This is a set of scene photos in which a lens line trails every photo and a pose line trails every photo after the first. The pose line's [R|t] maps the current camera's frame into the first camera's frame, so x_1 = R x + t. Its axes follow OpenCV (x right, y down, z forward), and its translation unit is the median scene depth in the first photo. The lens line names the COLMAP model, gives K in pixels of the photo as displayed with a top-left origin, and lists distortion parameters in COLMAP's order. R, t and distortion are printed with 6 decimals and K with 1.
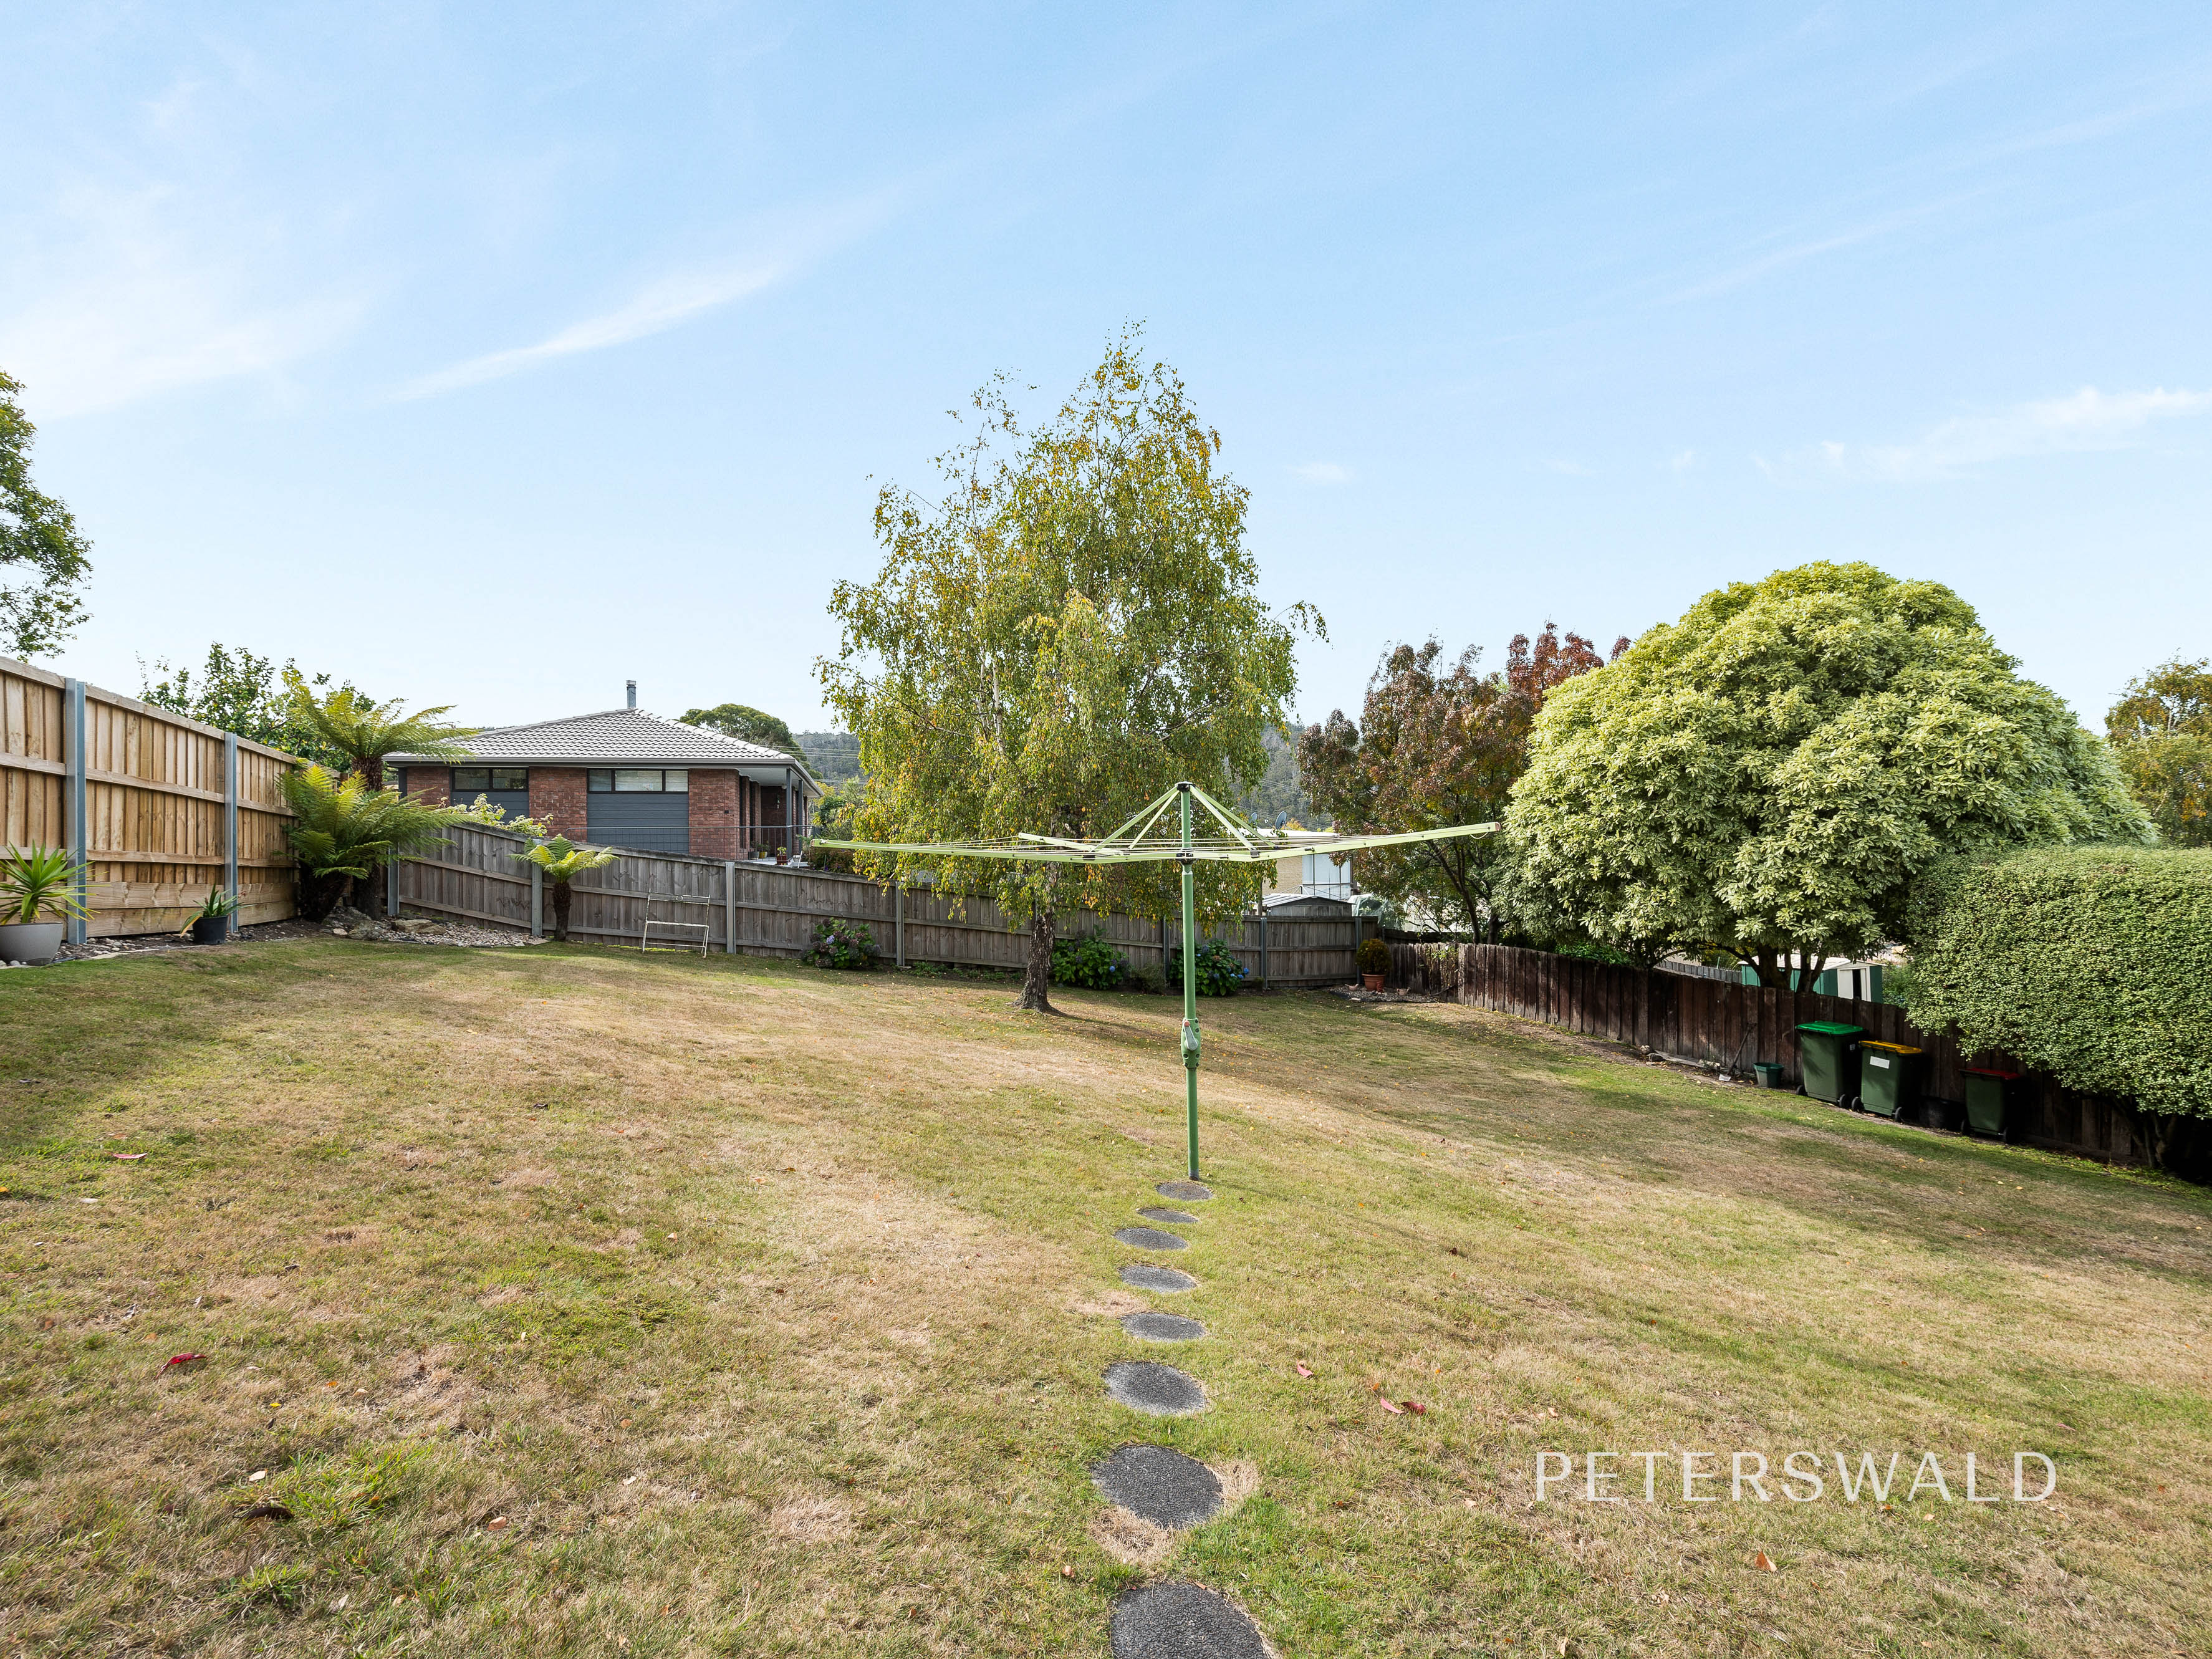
lens RADIAL K [[983.8, 0, 1120.6], [0, 983.8, 833.4], [0, 0, 1]] dist [-0.003831, -0.000313]
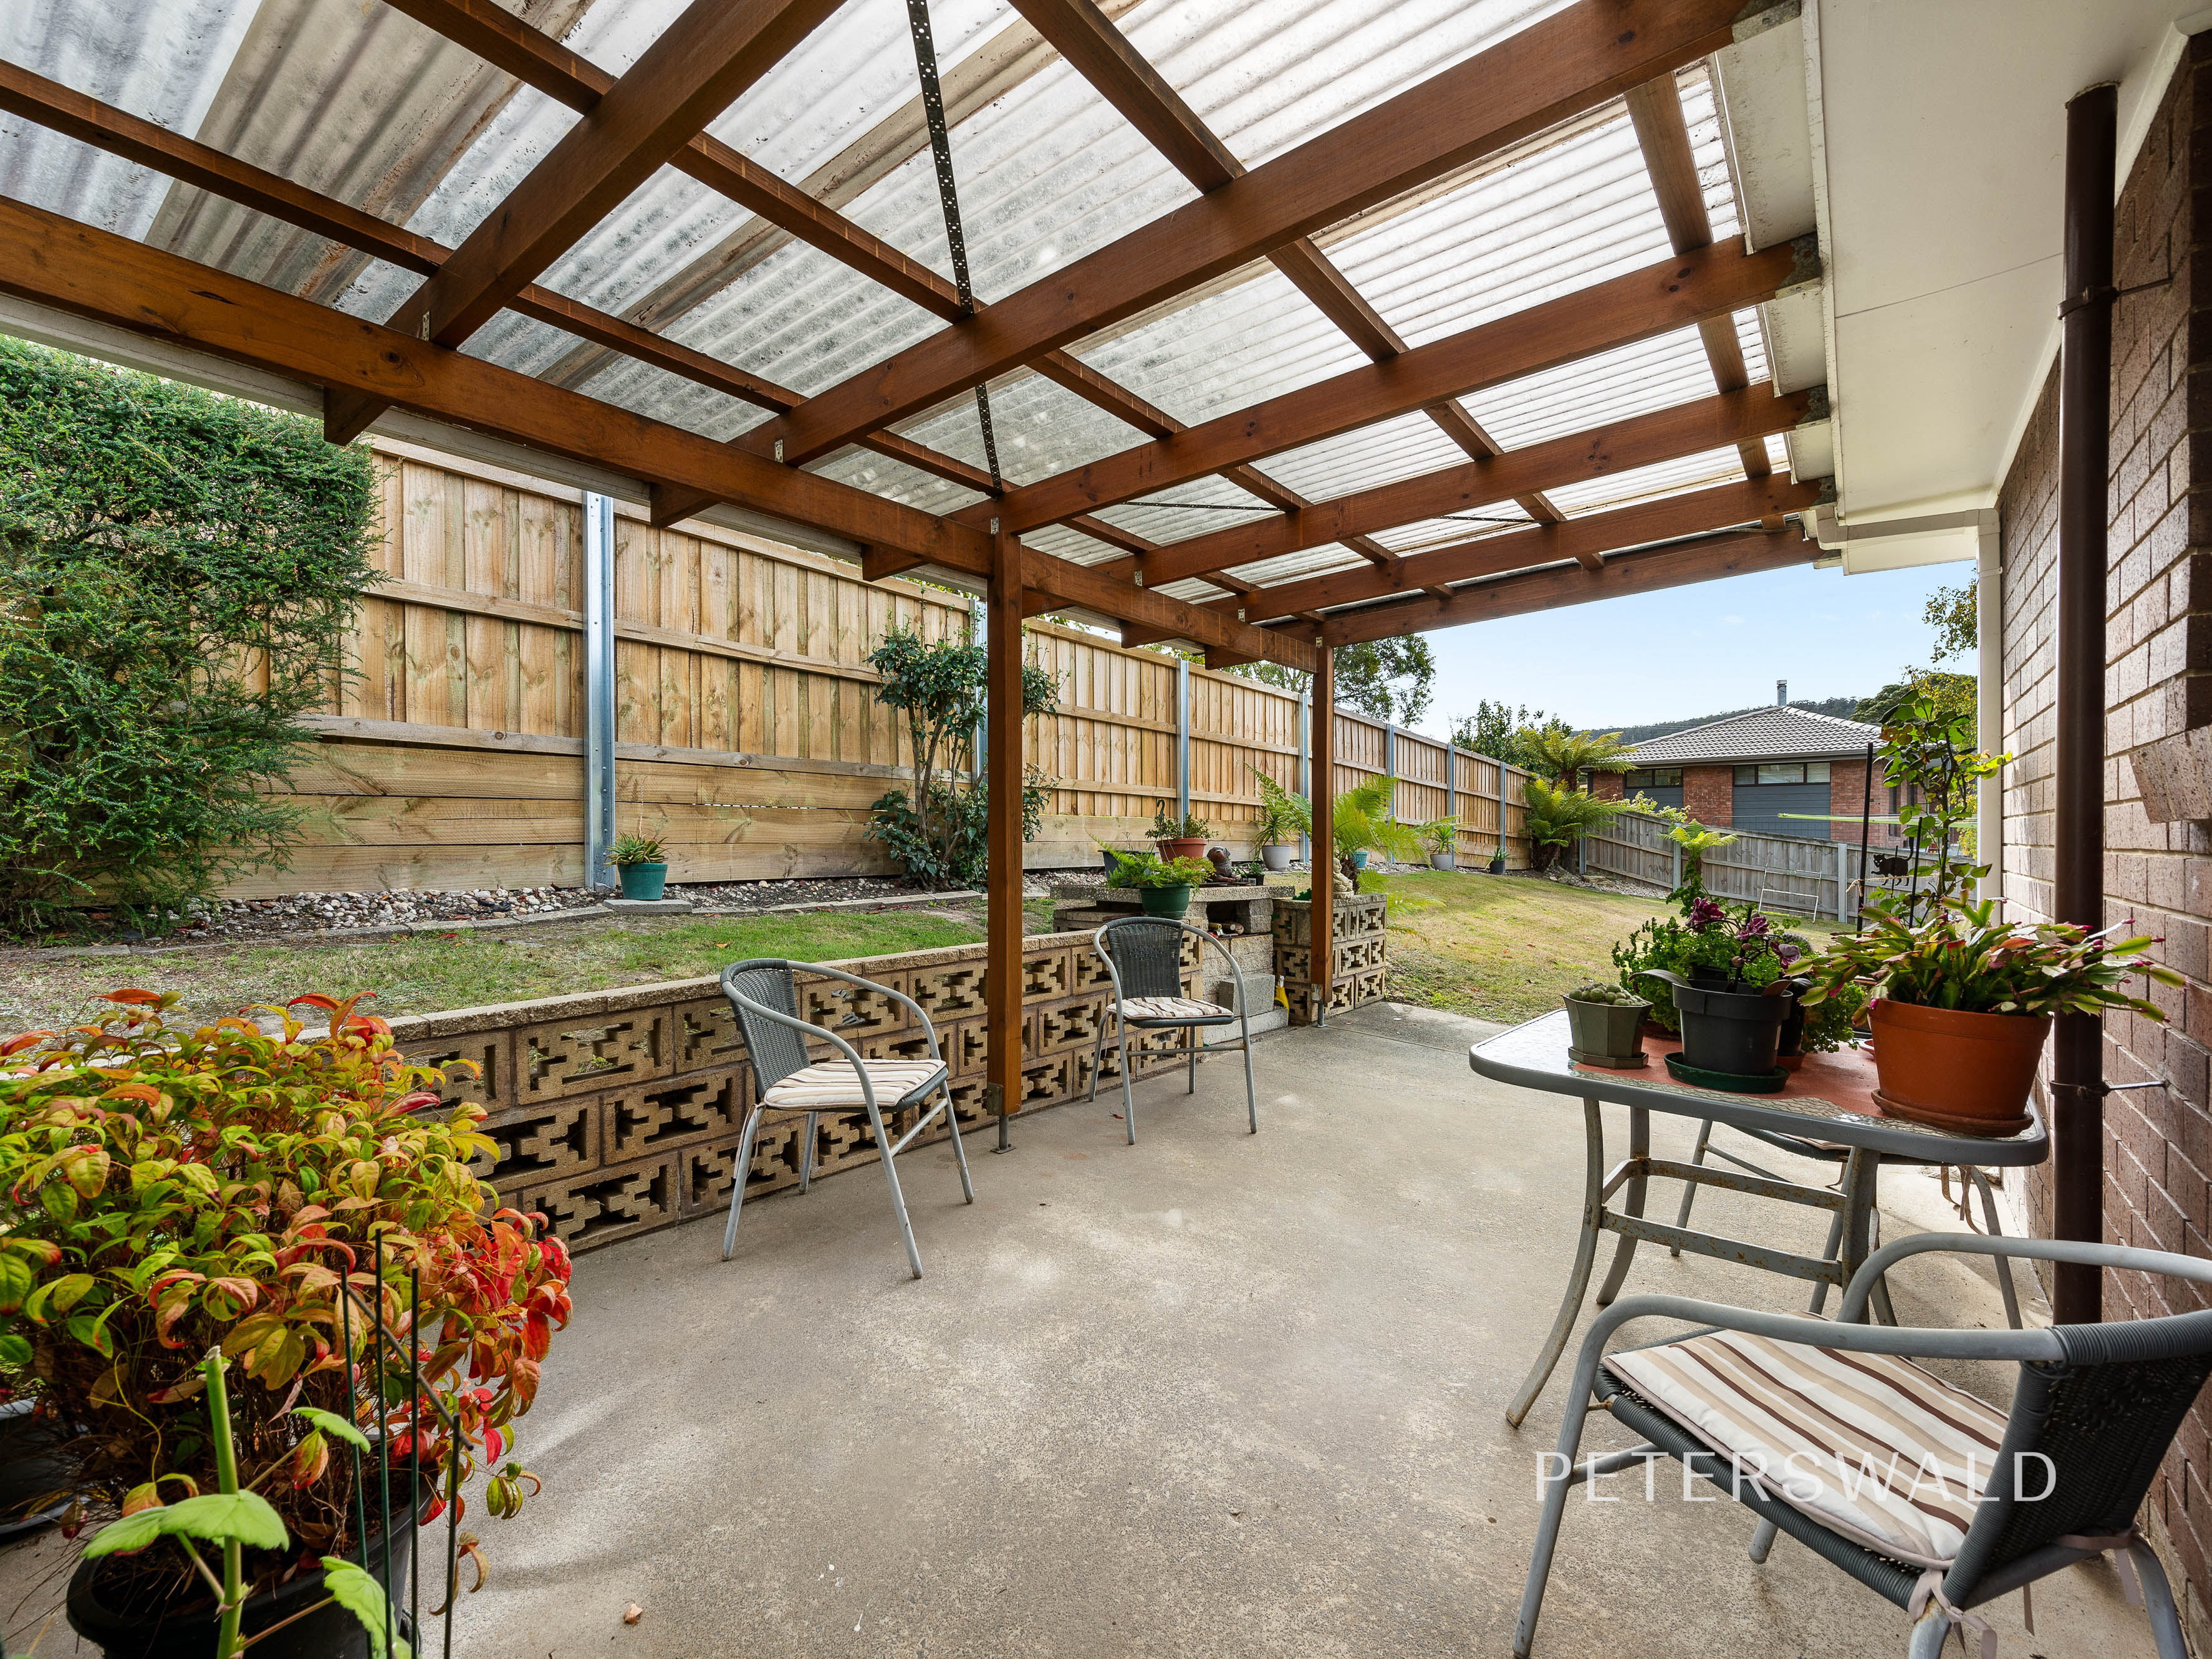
lens RADIAL K [[983.8, 0, 1117.2], [0, 983.8, 836.4], [0, 0, 1]] dist [-0.003831, -0.000313]
pose [[0.470003, 0.009416, -0.882615, 0.245765], [-0.001194, 0.999949, 0.010032, 0.011592], [0.882664, -0.003661, 0.469990, -0.327999]]
